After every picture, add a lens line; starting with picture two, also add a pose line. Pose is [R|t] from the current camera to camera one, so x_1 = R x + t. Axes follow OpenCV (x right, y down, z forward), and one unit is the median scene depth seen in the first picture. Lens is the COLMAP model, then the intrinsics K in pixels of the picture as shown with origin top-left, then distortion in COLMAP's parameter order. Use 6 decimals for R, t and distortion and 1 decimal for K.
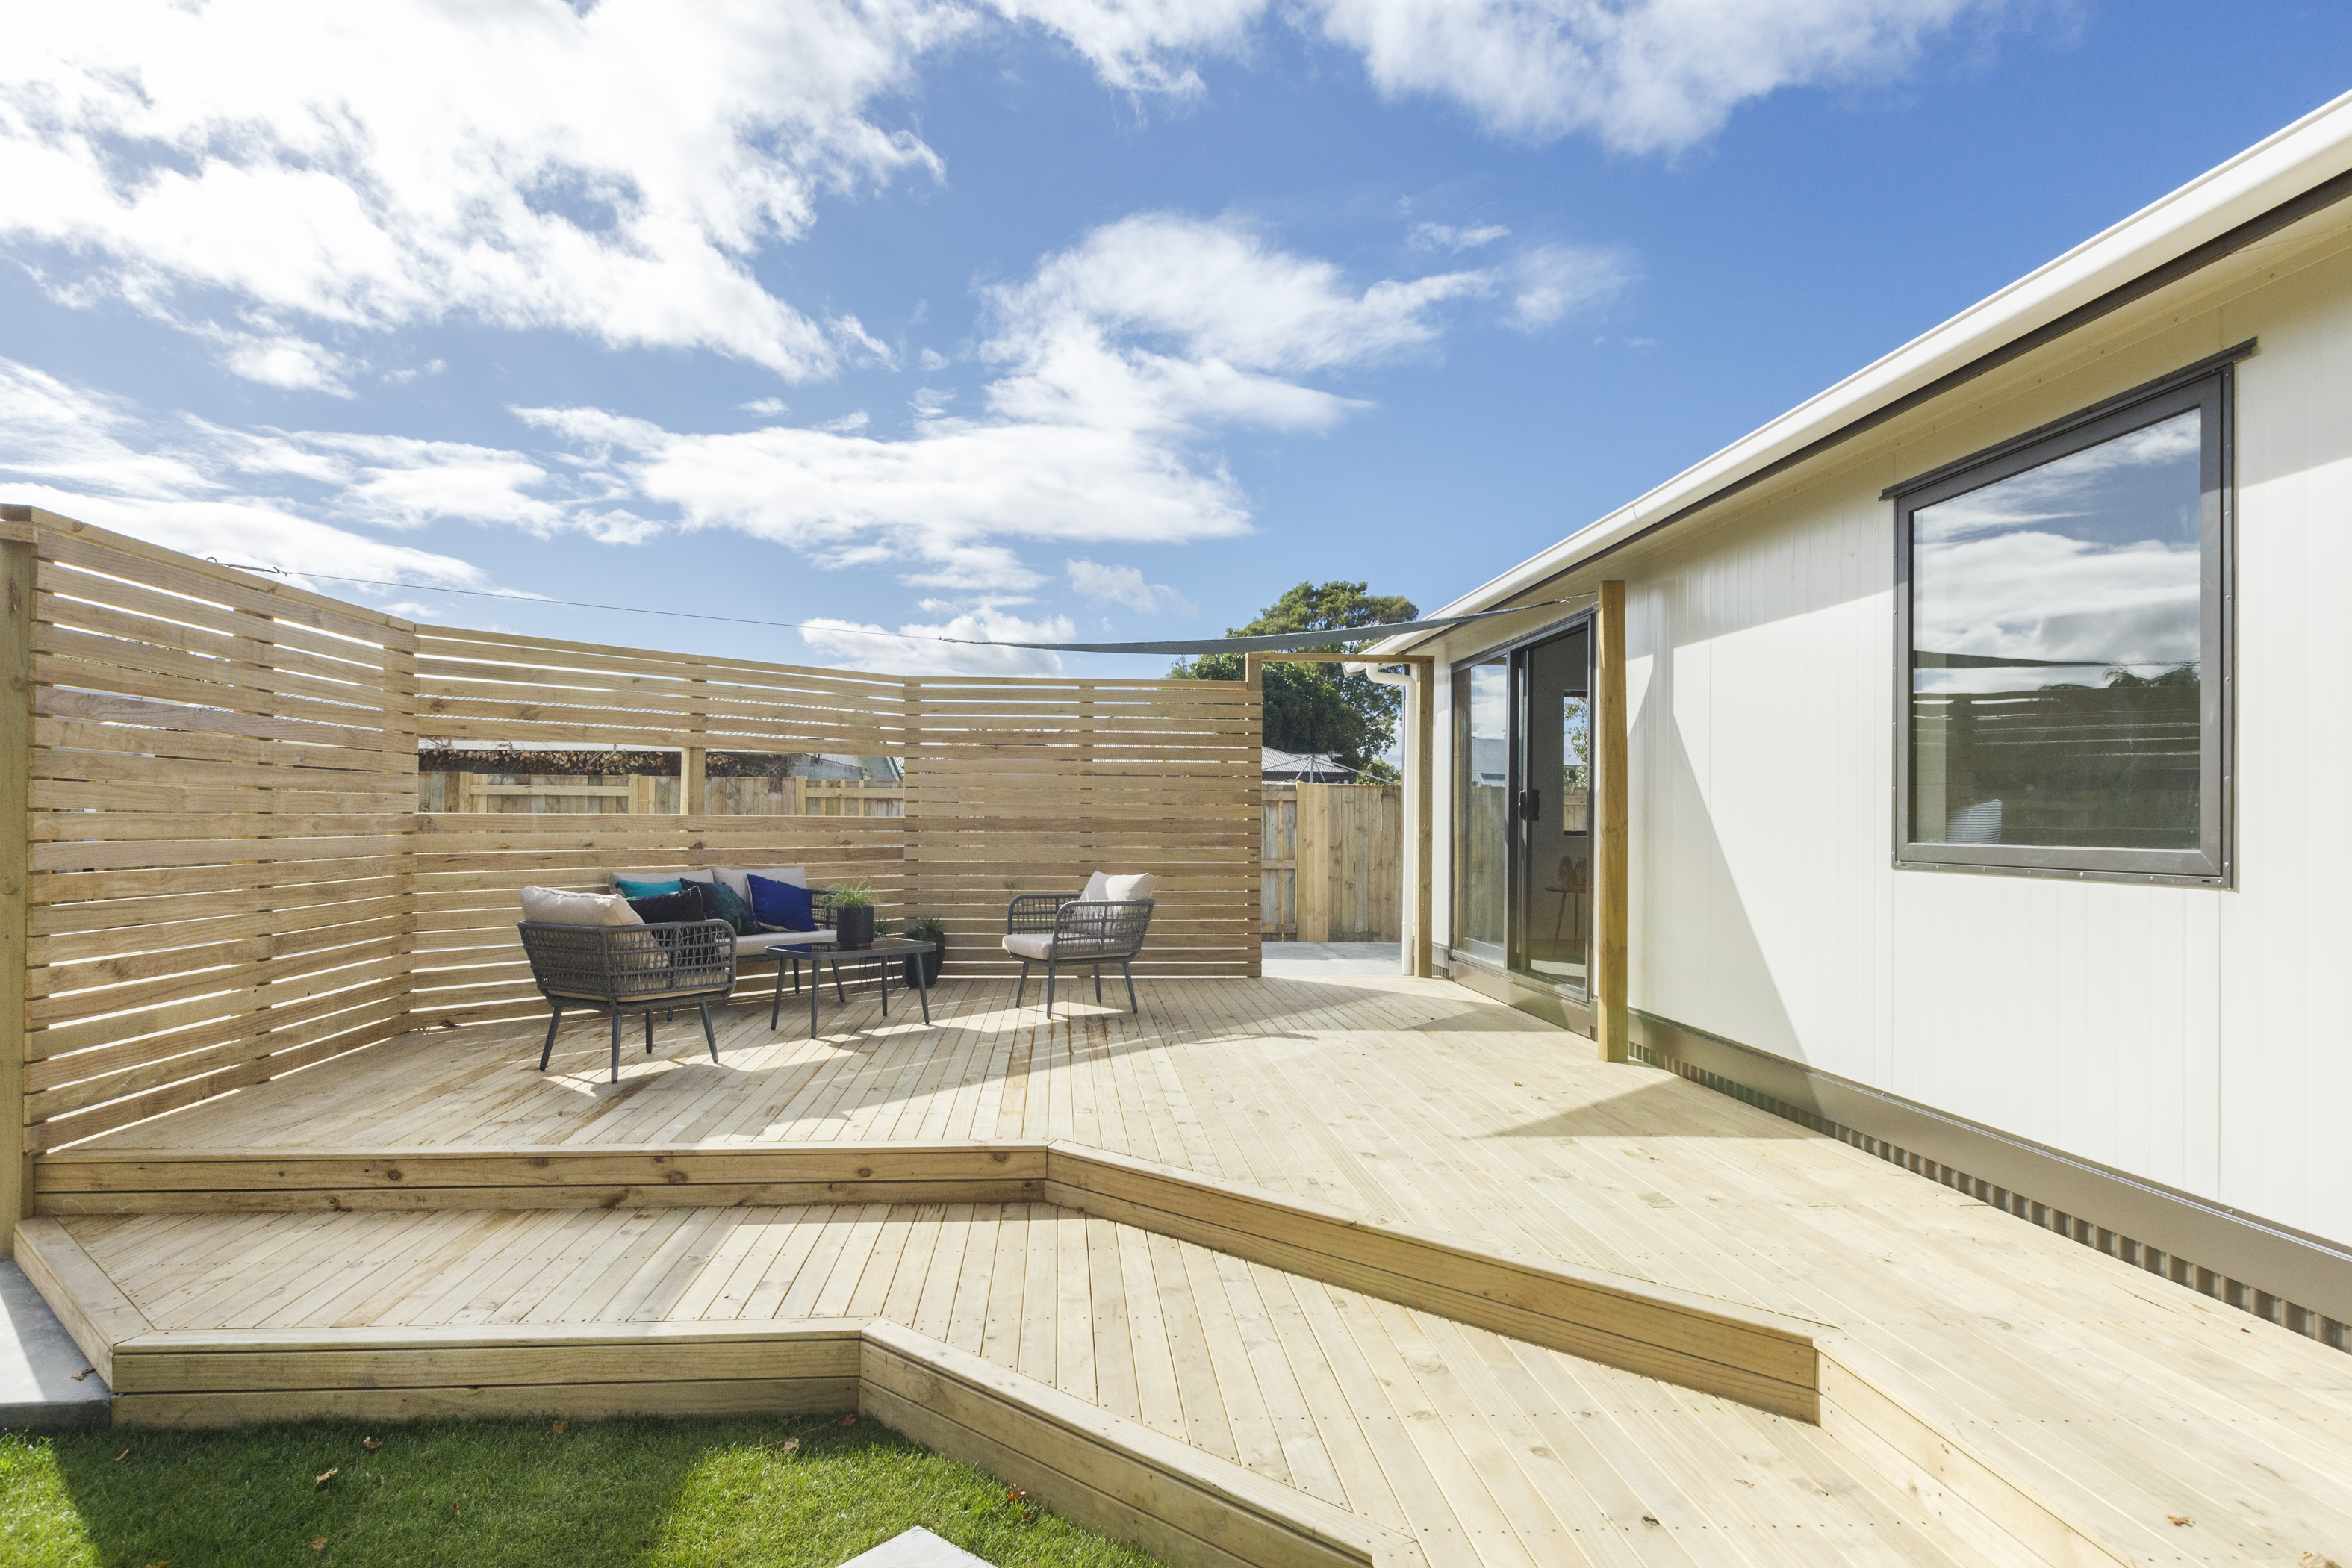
lens RADIAL K [[1359.8, 0, 1171.6], [0, 1359.8, 807.3], [0, 0, 1]] dist [0.004673, -0.001360]
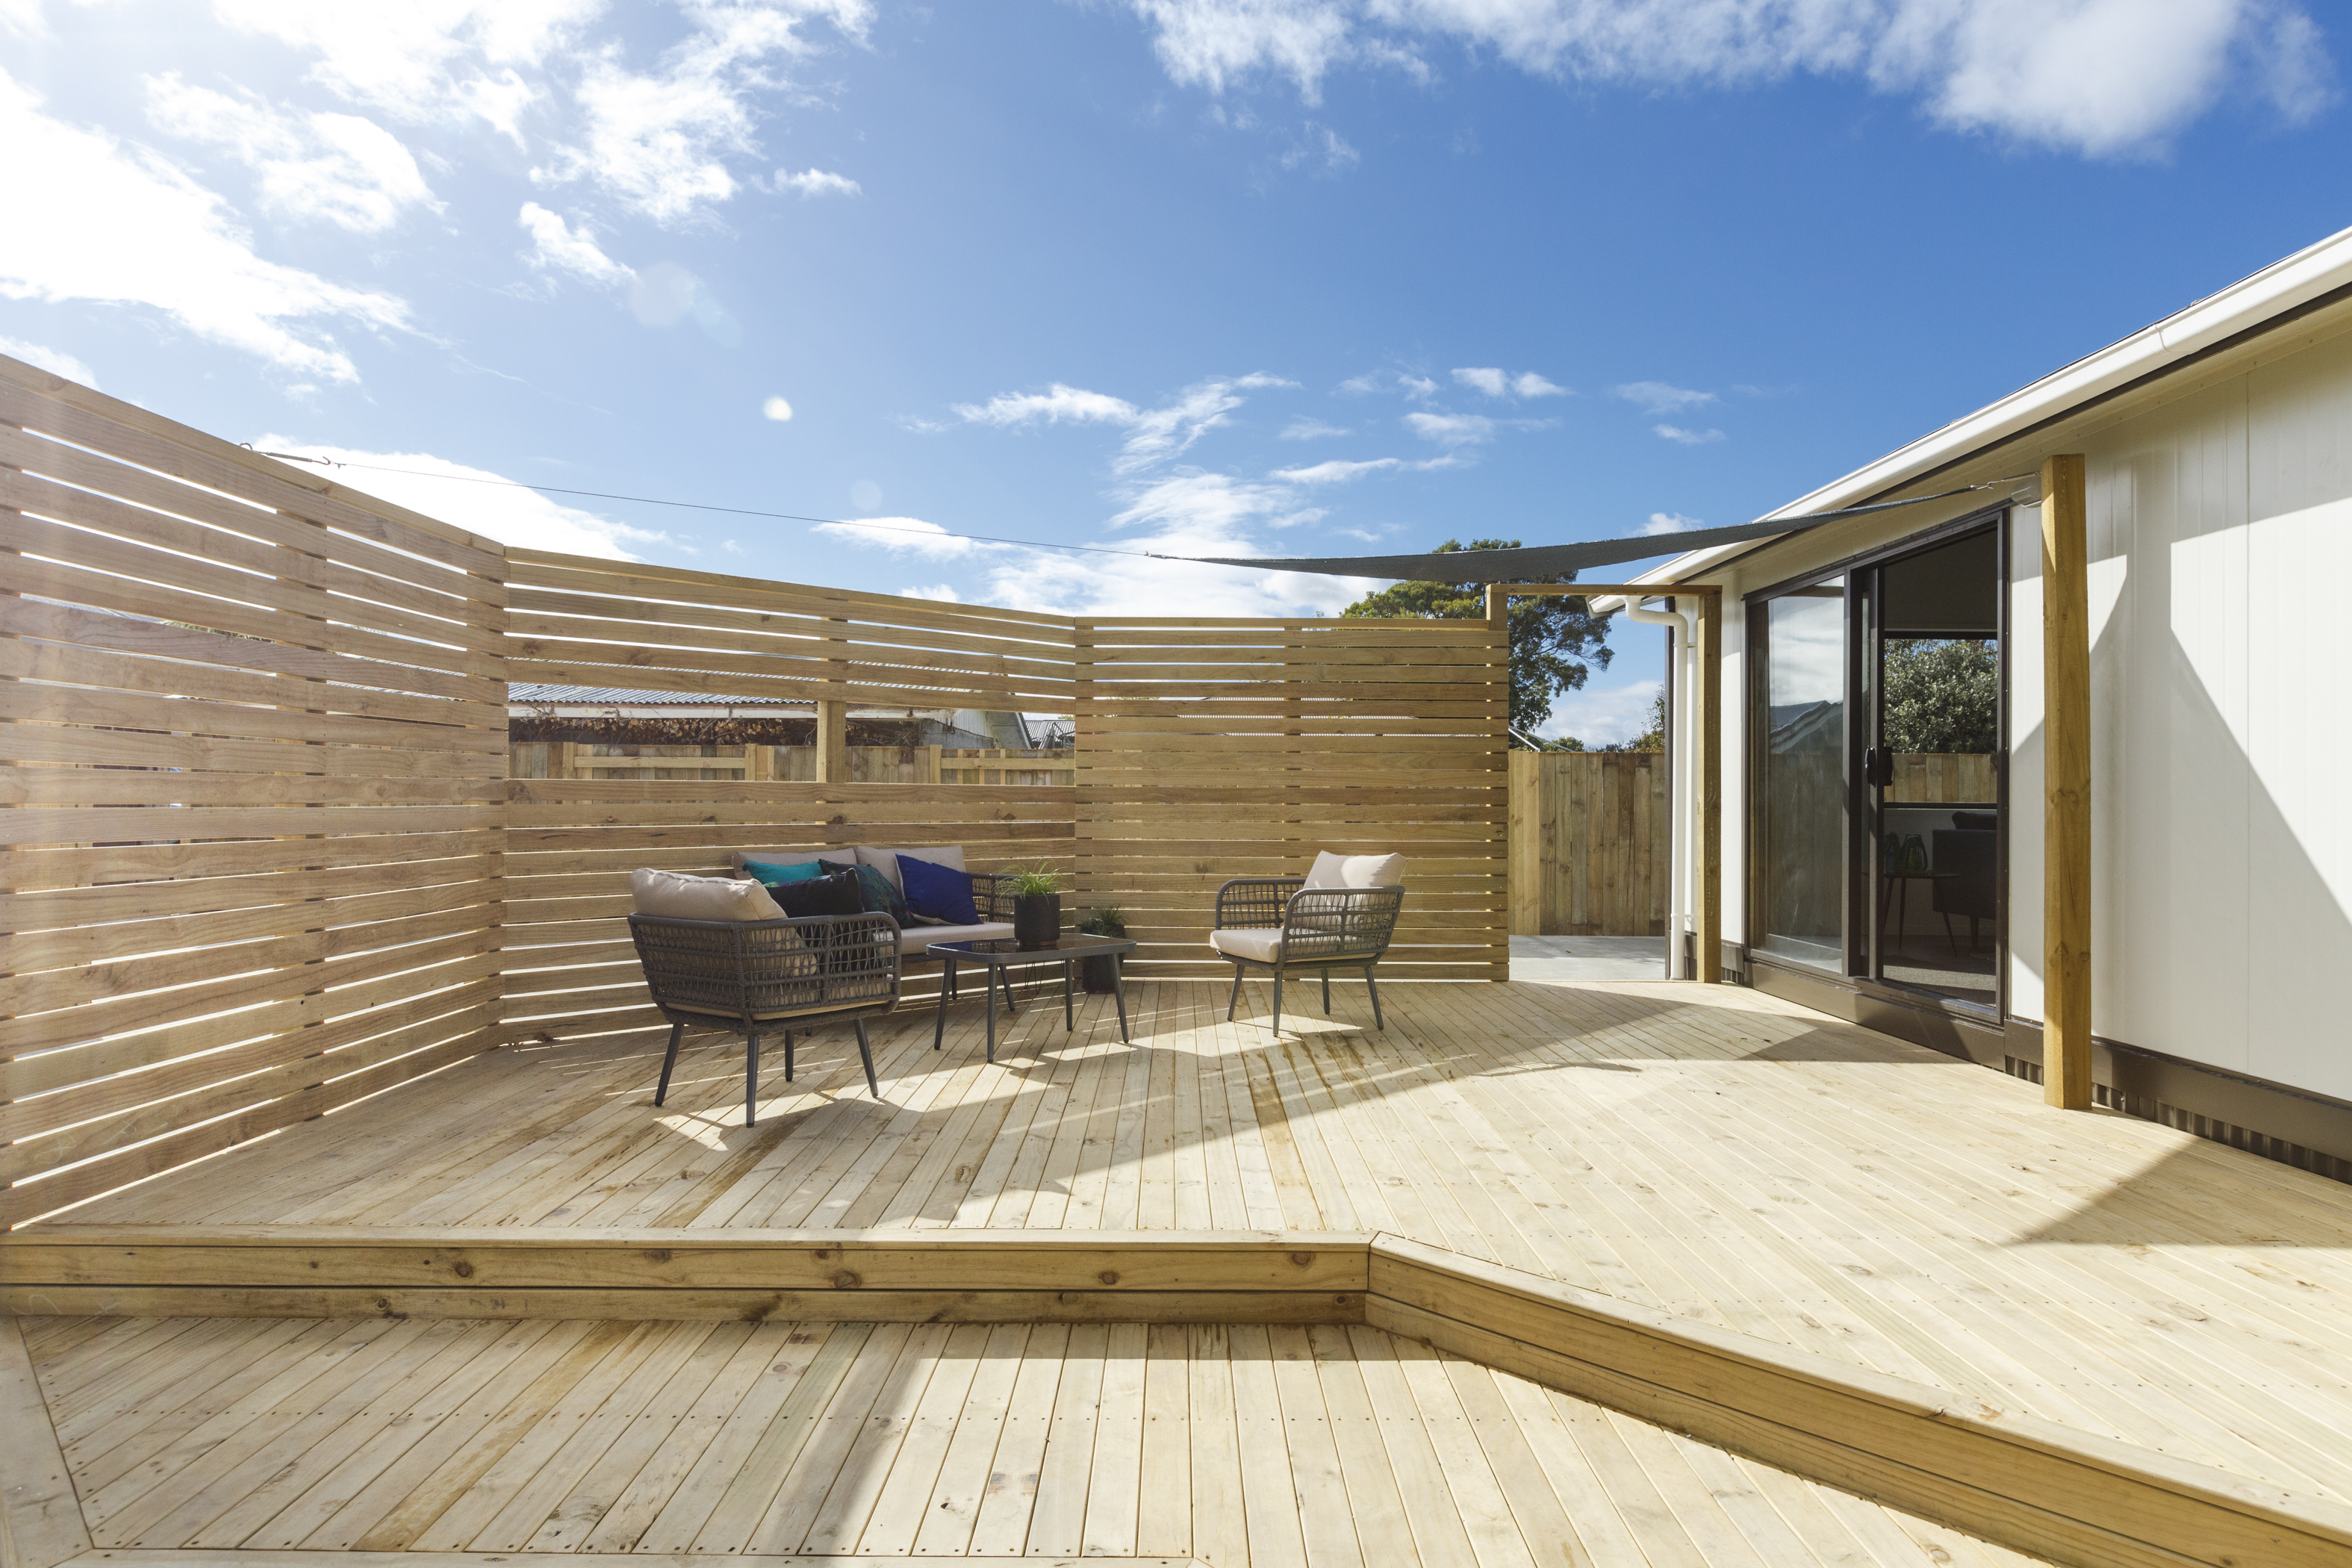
lens RADIAL K [[1413.9, 0, 1180.5], [0, 1413.9, 781.1], [0, 0, 1]] dist [-0.004224, 0.002567]
pose [[0.997336, -0.003521, -0.072863, -0.108035], [0.003144, 0.999981, -0.005283, 0.013647], [0.072881, 0.005040, 0.997328, 0.221532]]
